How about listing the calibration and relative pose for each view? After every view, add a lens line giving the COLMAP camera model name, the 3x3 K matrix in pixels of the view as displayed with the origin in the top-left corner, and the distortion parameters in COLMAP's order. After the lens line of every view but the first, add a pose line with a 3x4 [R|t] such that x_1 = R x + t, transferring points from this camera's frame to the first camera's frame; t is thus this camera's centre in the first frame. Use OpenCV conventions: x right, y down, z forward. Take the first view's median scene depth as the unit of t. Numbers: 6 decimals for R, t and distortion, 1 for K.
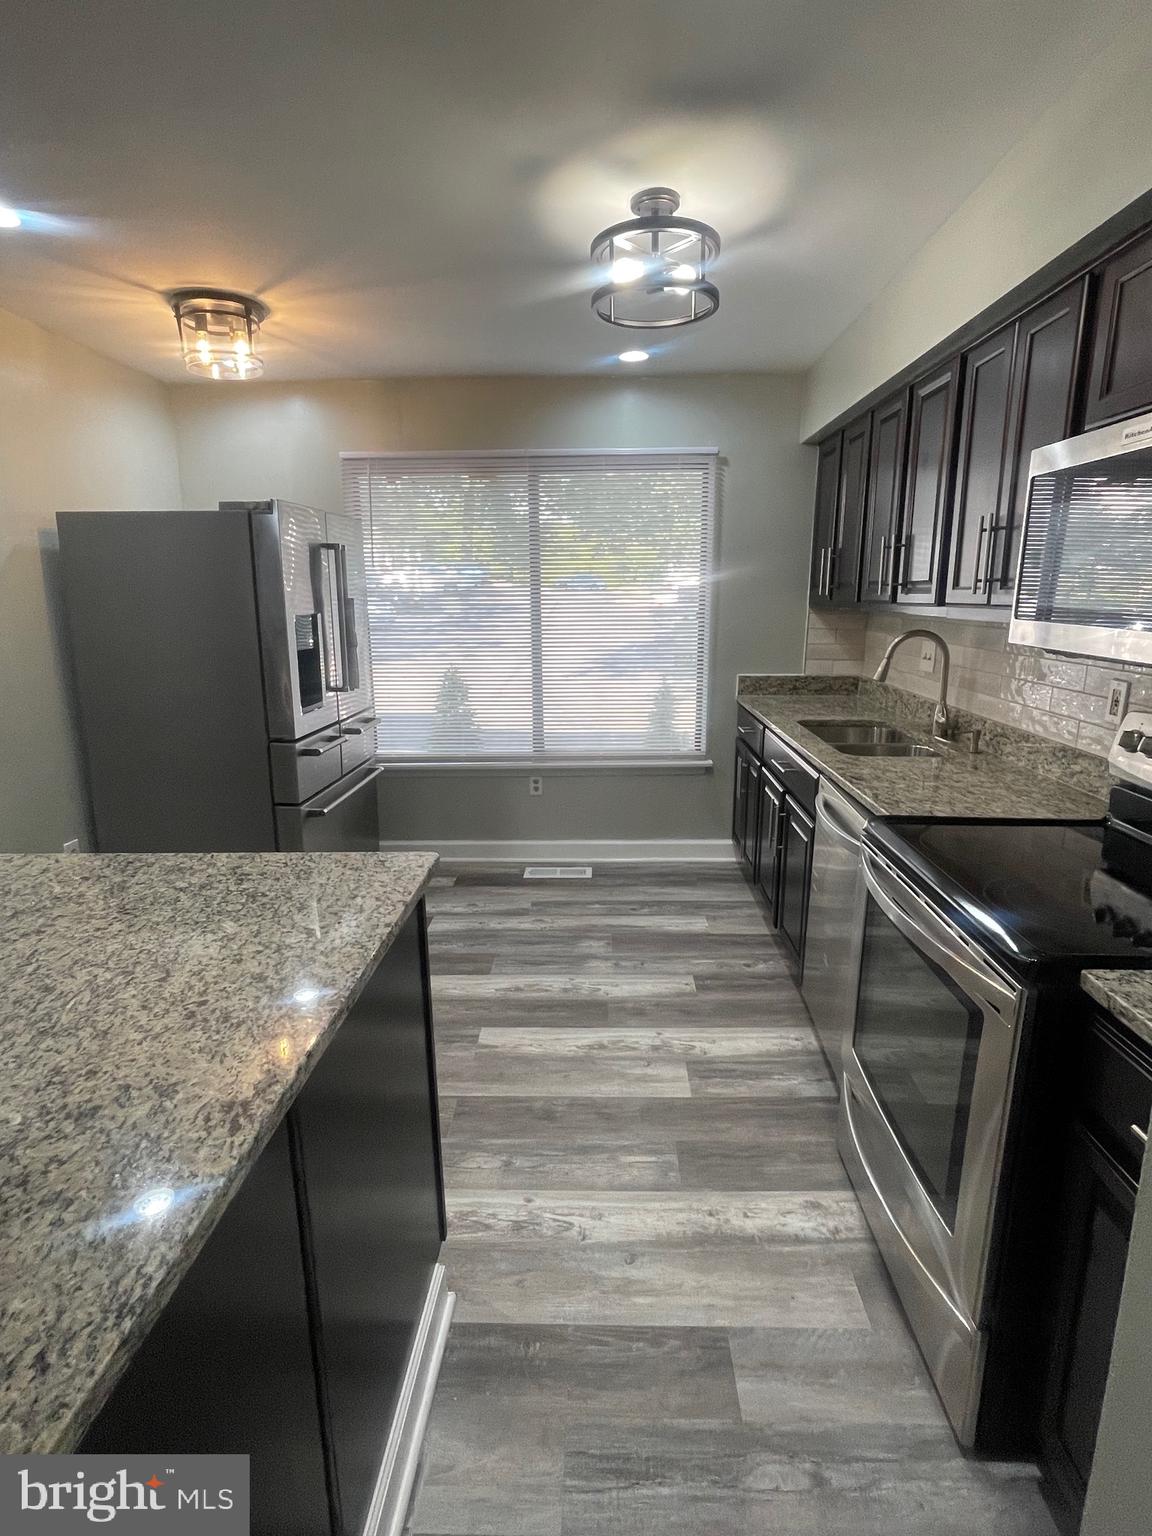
lens RADIAL K [[782.4, 0, 574.9], [0, 782.4, 766.2], [0, 0, 1]] dist [-0.002084, 0.004178]
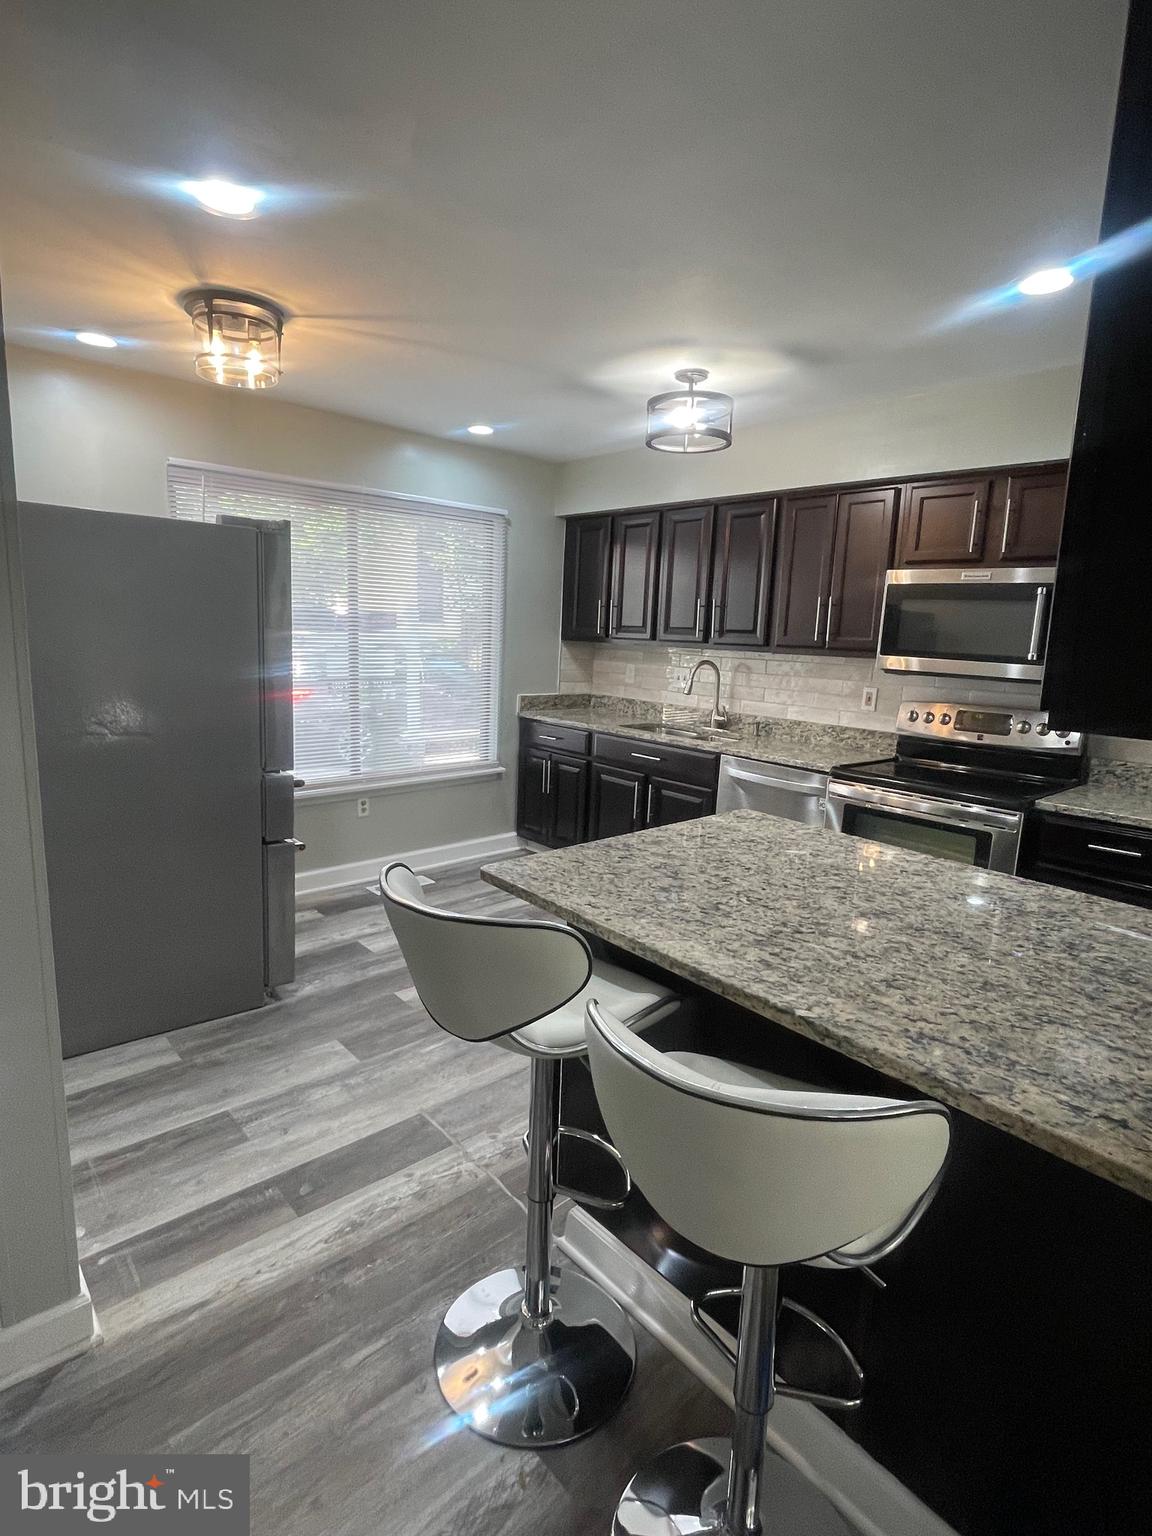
lens RADIAL K [[782.4, 0, 576.6], [0, 782.4, 766.3], [0, 0, 1]] dist [-0.002084, 0.004178]
pose [[0.722442, -0.086661, 0.685979, -0.618650], [0.110710, 0.993812, 0.008956, -0.007603], [-0.682511, 0.069475, 0.727566, 0.060176]]
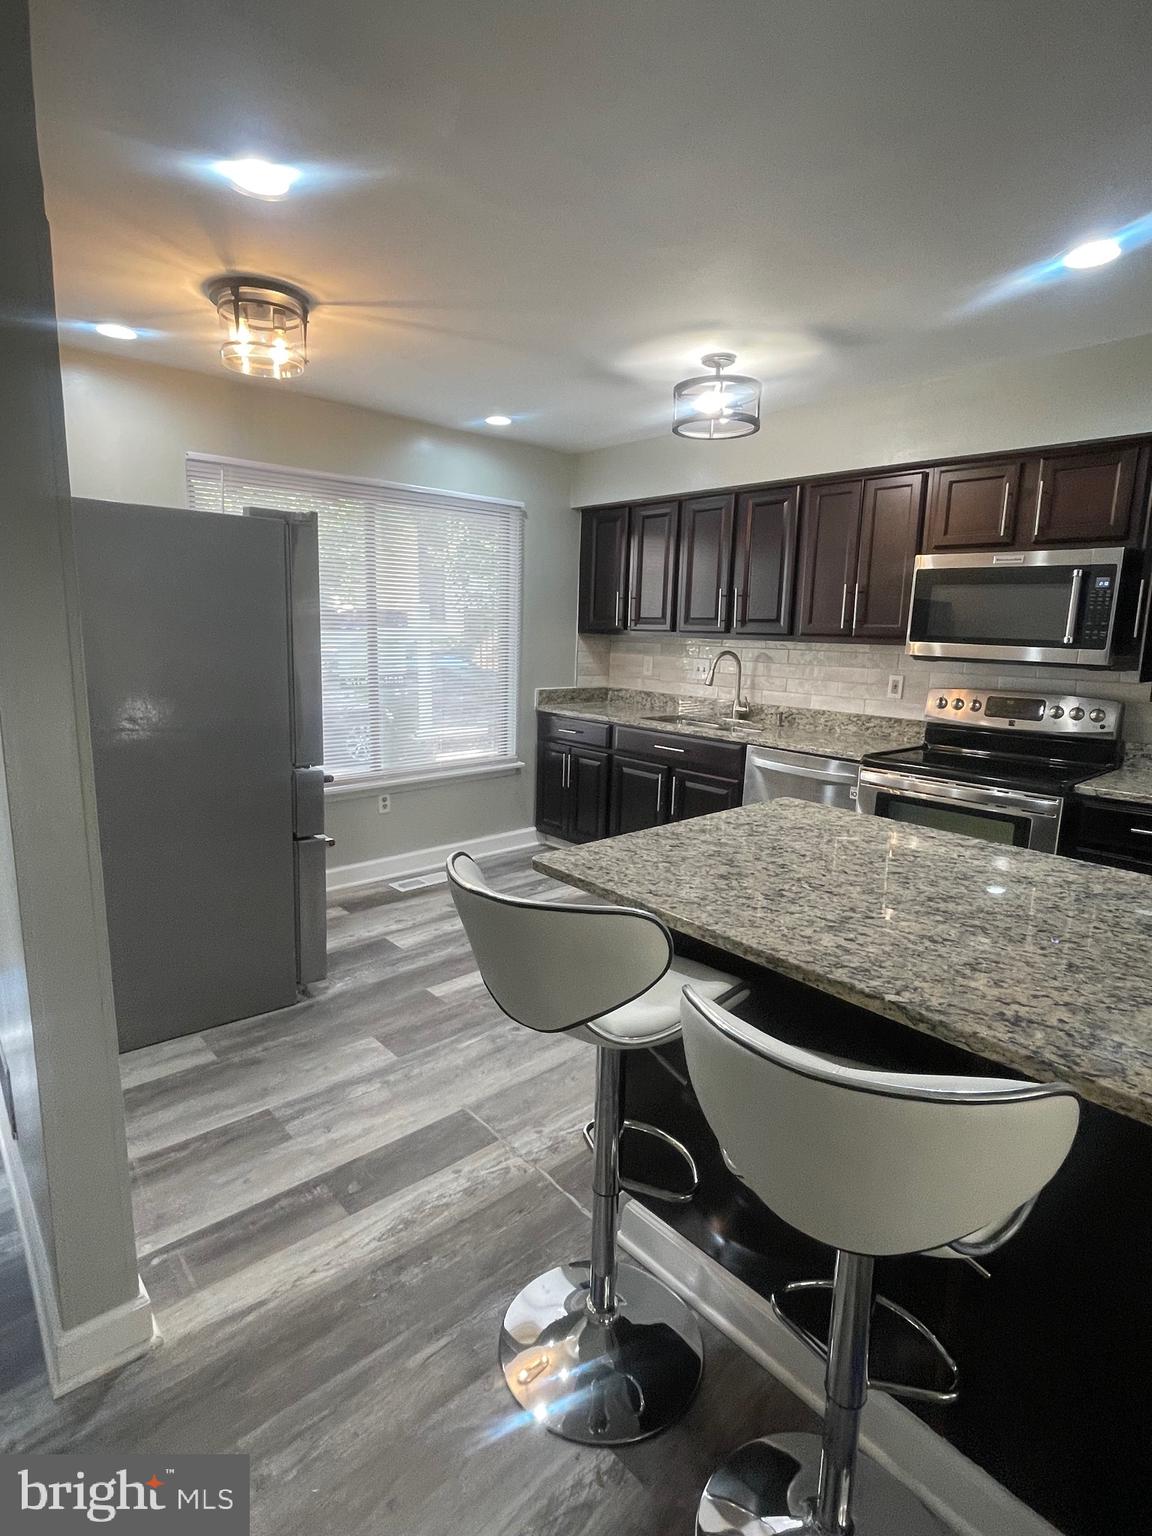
lens RADIAL K [[782.4, 0, 577.0], [0, 782.4, 767.4], [0, 0, 1]] dist [-0.002084, 0.004178]
pose [[0.721696, -0.100091, 0.684935, -0.635339], [0.124704, 0.992101, 0.013581, -0.005145], [-0.680884, 0.075612, 0.728477, 0.087668]]
